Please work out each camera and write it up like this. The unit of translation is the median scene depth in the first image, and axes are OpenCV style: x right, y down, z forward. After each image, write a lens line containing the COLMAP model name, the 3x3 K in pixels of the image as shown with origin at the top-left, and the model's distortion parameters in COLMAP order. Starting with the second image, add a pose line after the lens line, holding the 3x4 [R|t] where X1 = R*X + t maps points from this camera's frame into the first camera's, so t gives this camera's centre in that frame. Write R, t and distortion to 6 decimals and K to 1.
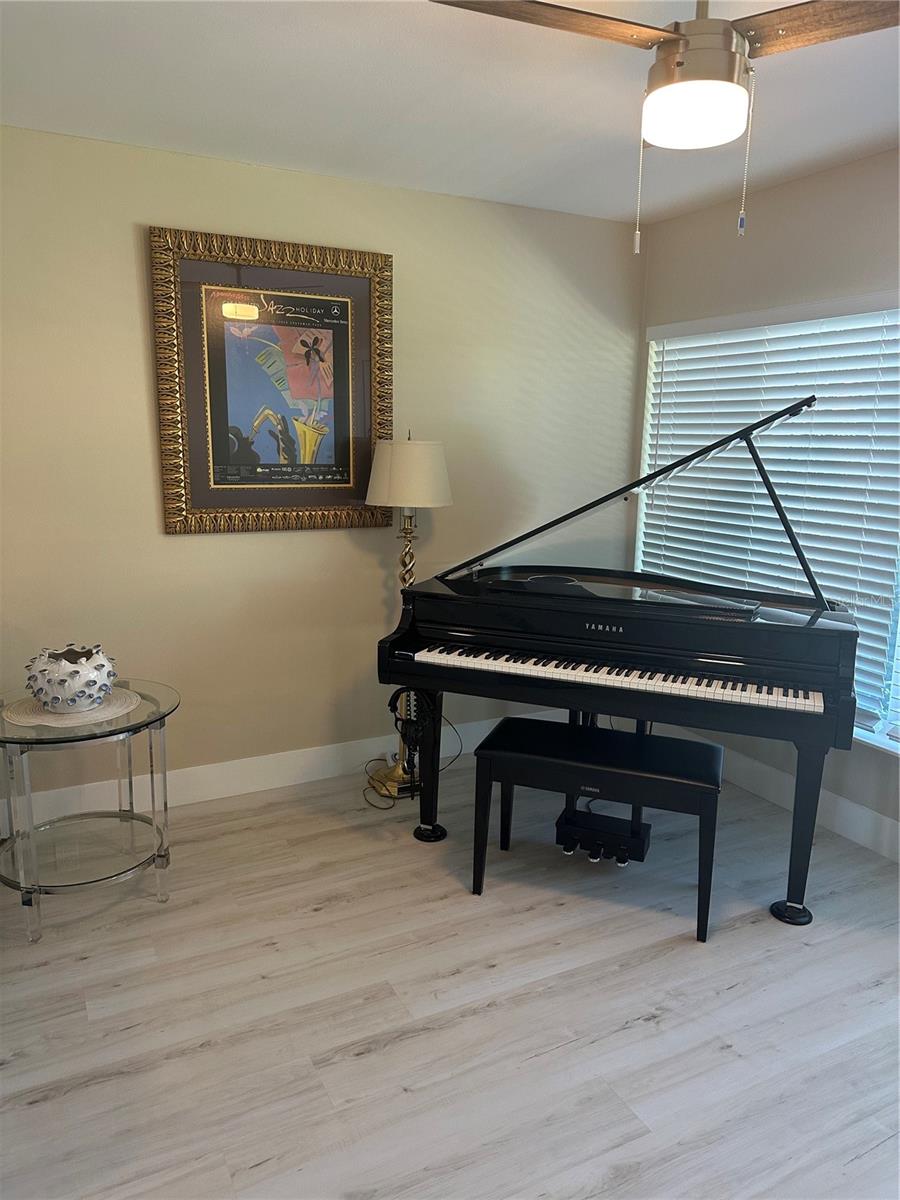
lens RADIAL K [[856.9, 0, 427.1], [0, 856.9, 599.9], [0, 0, 1]] dist [0.123915, -0.181964]
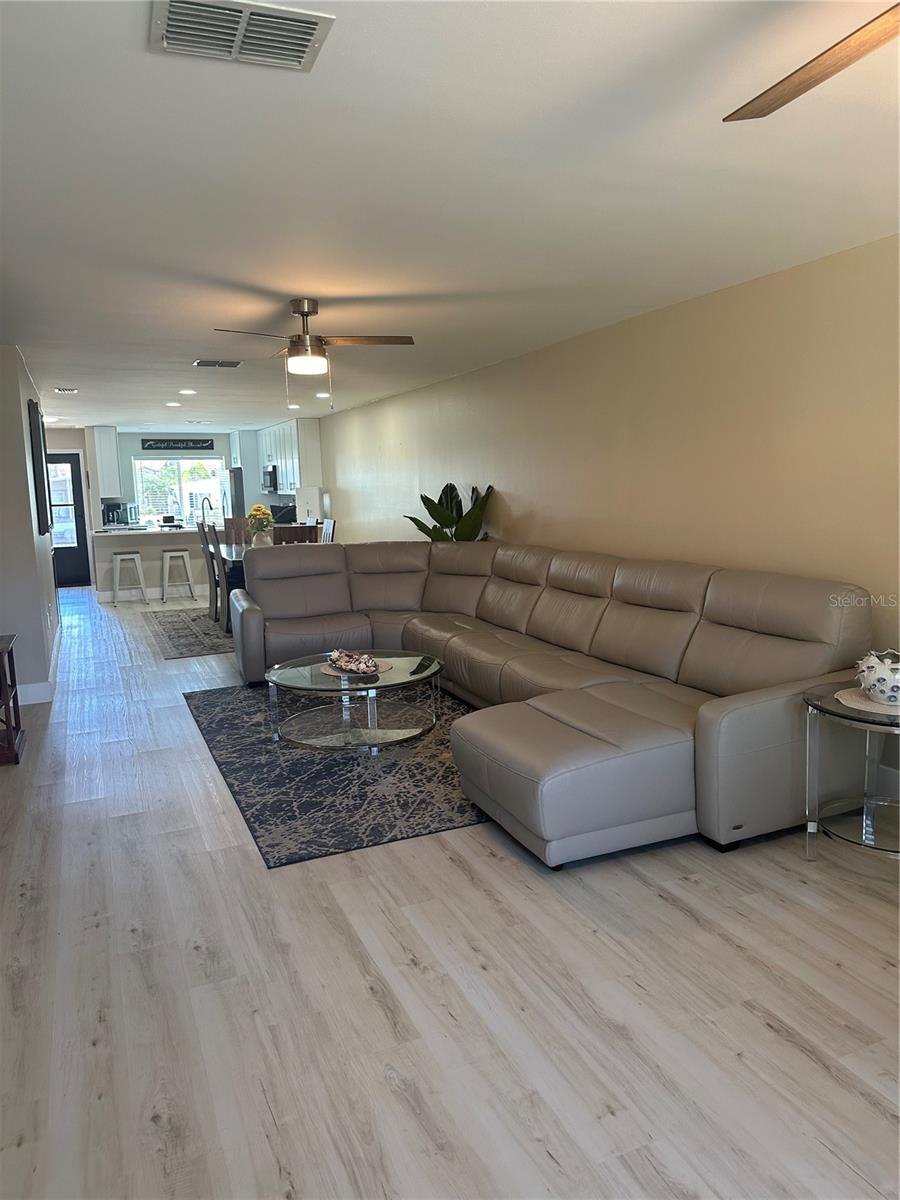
lens RADIAL K [[856.9, 0, 427.1], [0, 856.9, 599.9], [0, 0, 1]] dist [0.123915, -0.181964]
pose [[-0.103142, 0.129393, -0.986214, 1.013713], [-0.160603, 0.976326, 0.144893, -0.100908], [0.981615, 0.173334, -0.079919, 0.581062]]
